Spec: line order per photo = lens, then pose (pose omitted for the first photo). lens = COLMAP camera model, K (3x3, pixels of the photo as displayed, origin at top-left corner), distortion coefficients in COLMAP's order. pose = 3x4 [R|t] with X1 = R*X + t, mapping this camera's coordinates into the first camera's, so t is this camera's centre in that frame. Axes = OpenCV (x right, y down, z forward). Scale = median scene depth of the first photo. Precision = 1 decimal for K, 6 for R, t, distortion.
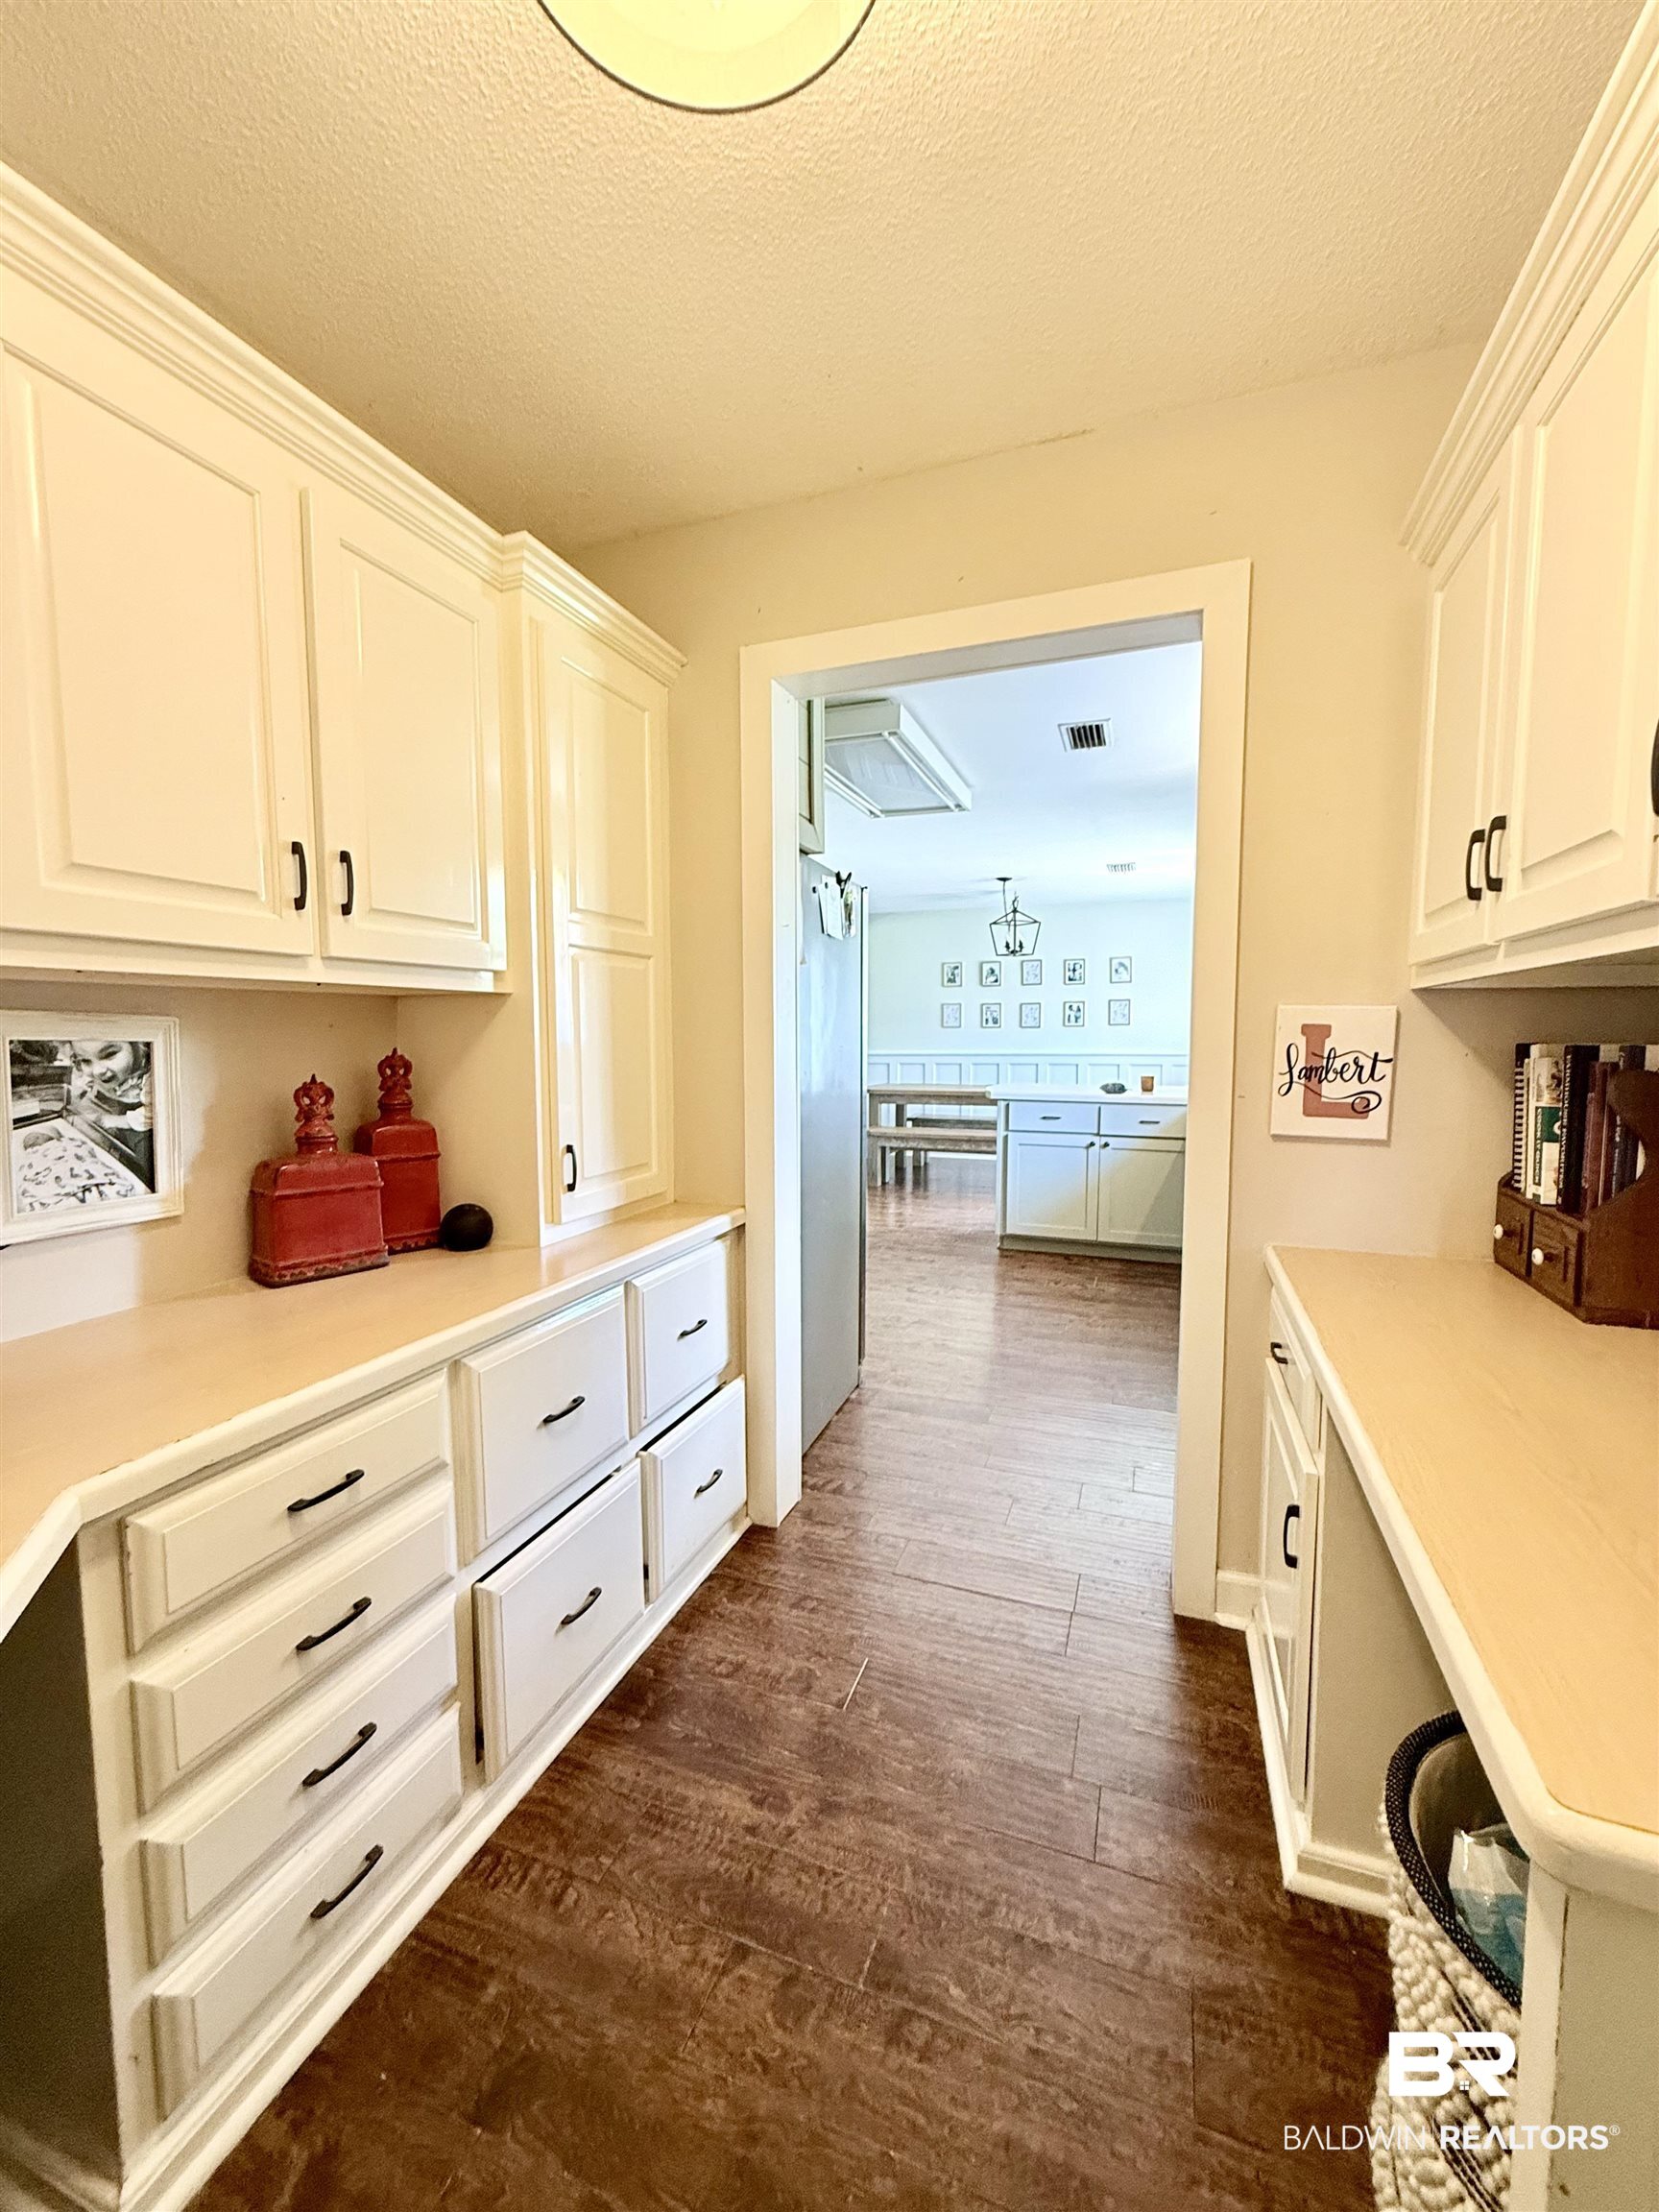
lens RADIAL K [[886.5, 0, 831.6], [0, 886.5, 1107.5], [0, 0, 1]] dist [0.002219, 0.001089]
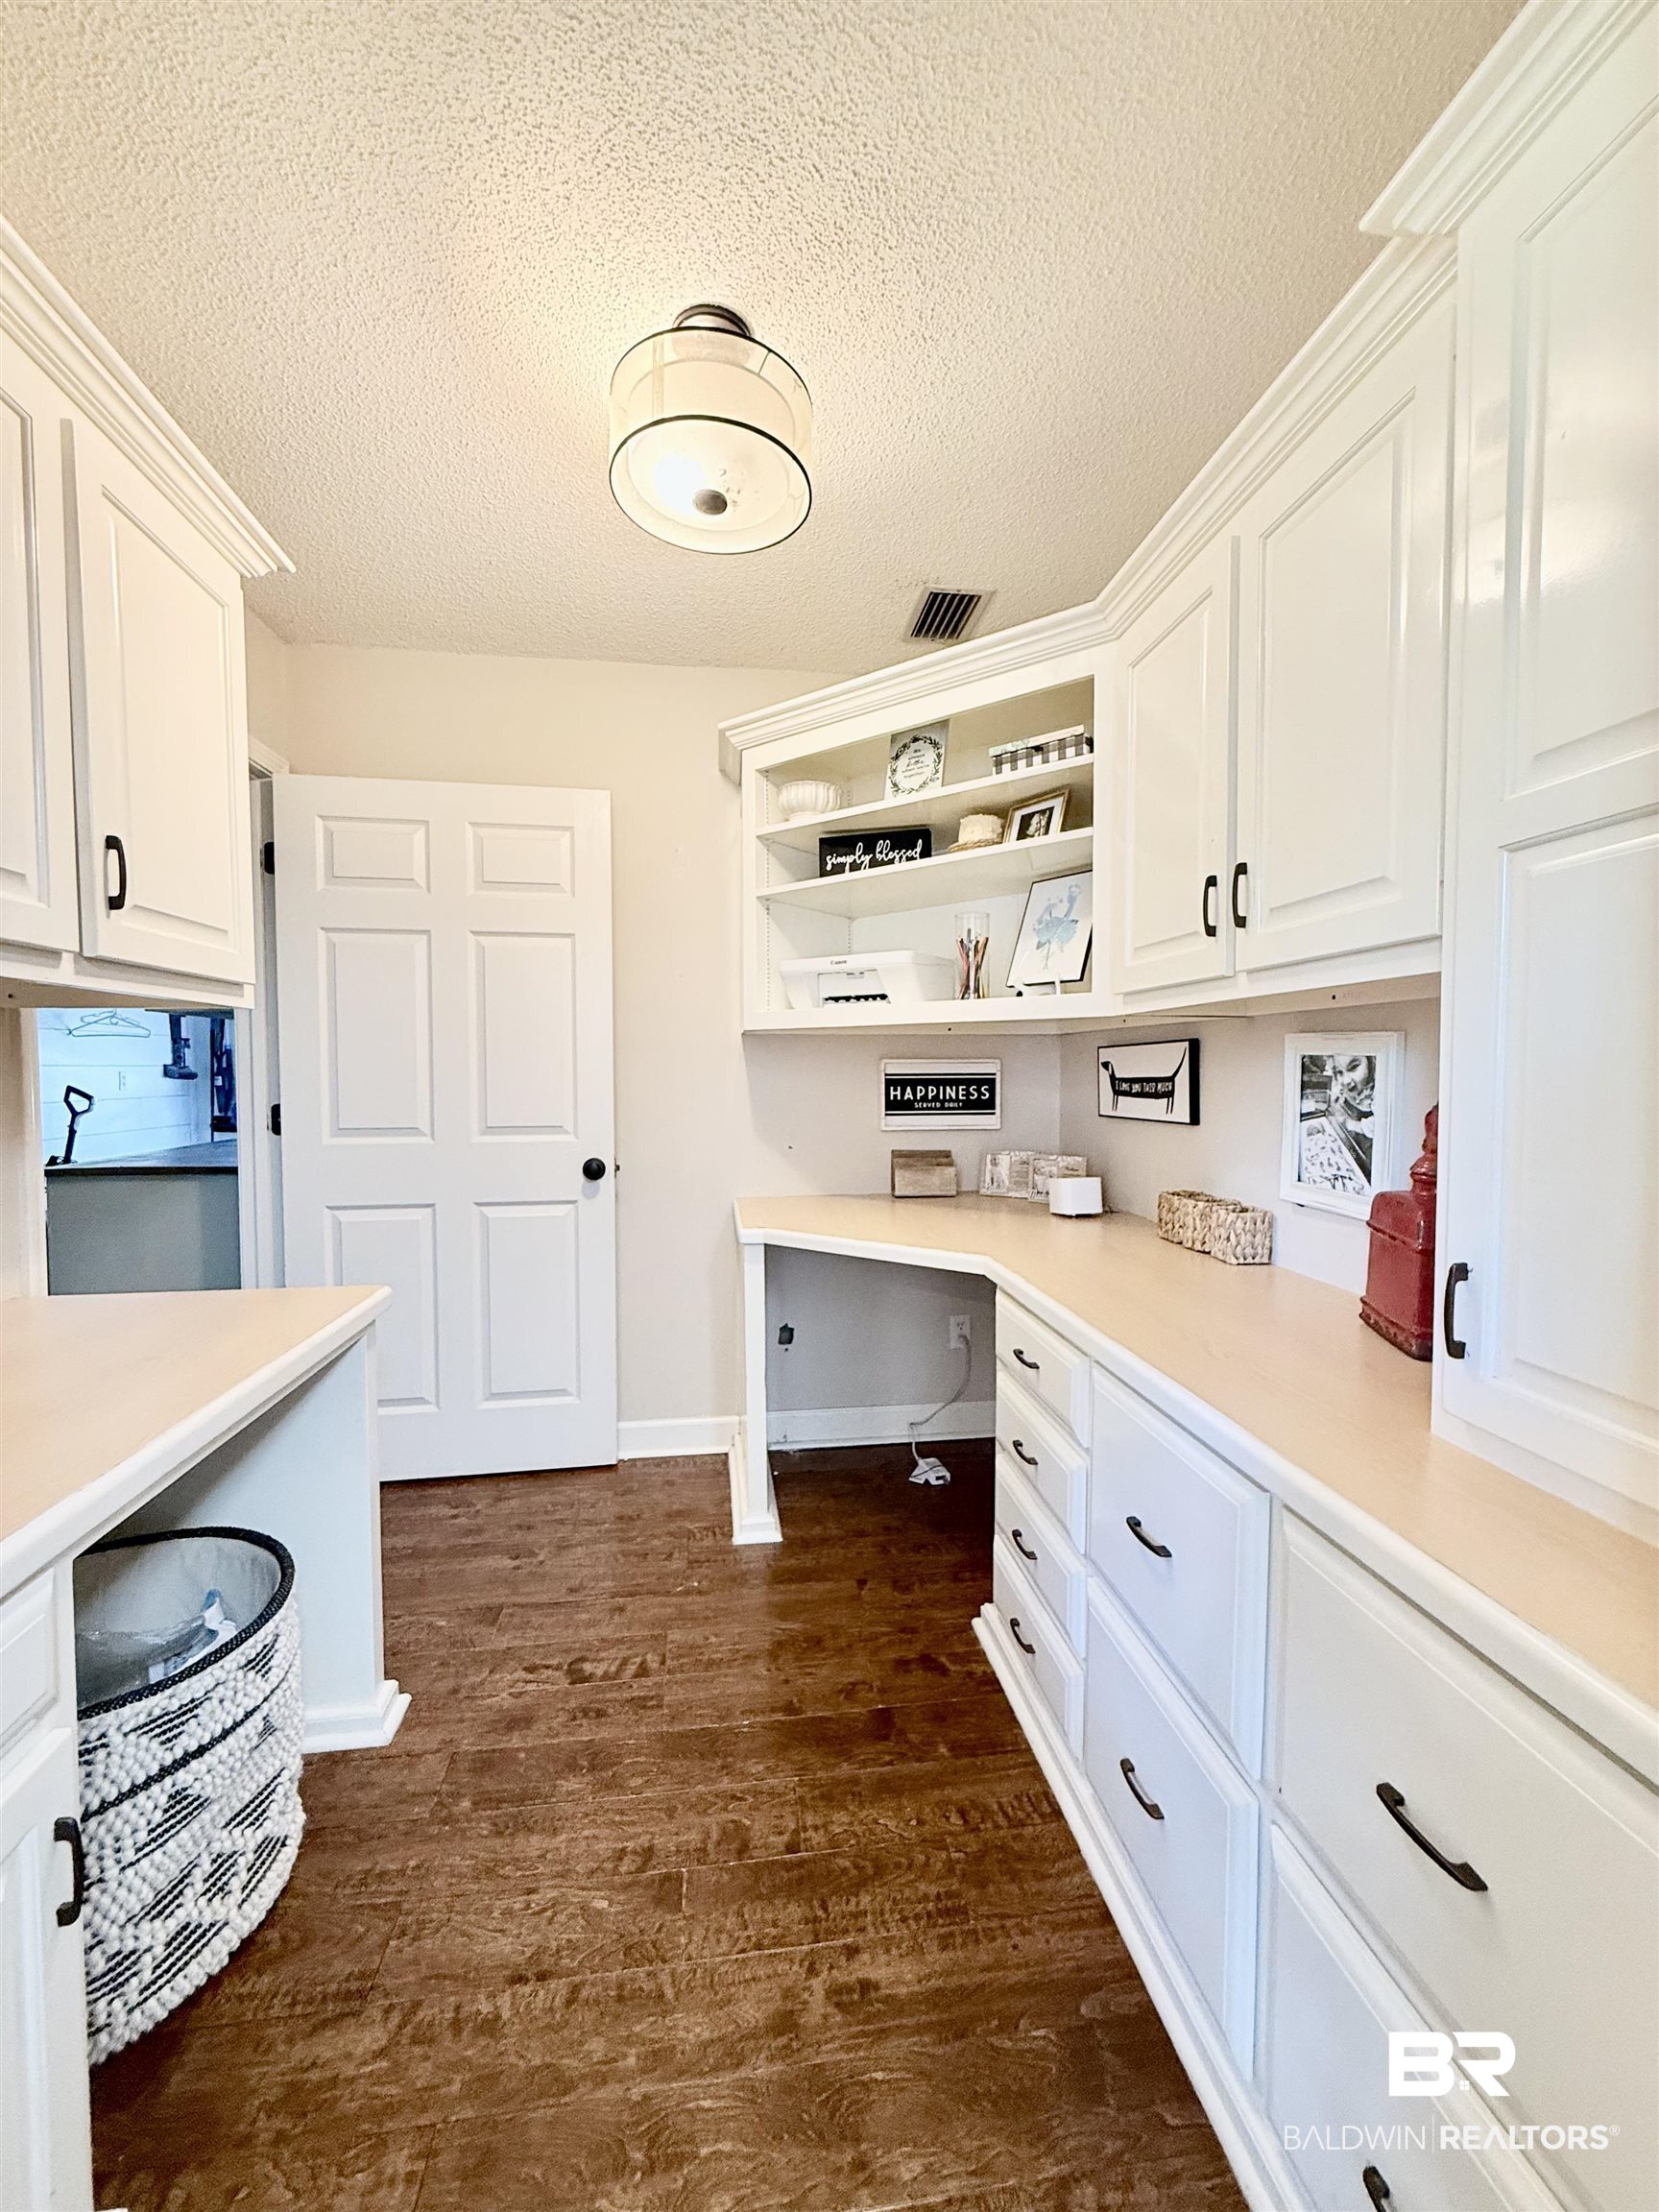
lens RADIAL K [[886.5, 0, 830.9], [0, 886.5, 1101.5], [0, 0, 1]] dist [0.002219, 0.001089]
pose [[-0.881297, 0.023496, -0.471978, 0.339785], [-0.032233, 0.993448, 0.109642, -0.123646], [0.471462, 0.111840, -0.874766, 1.746356]]
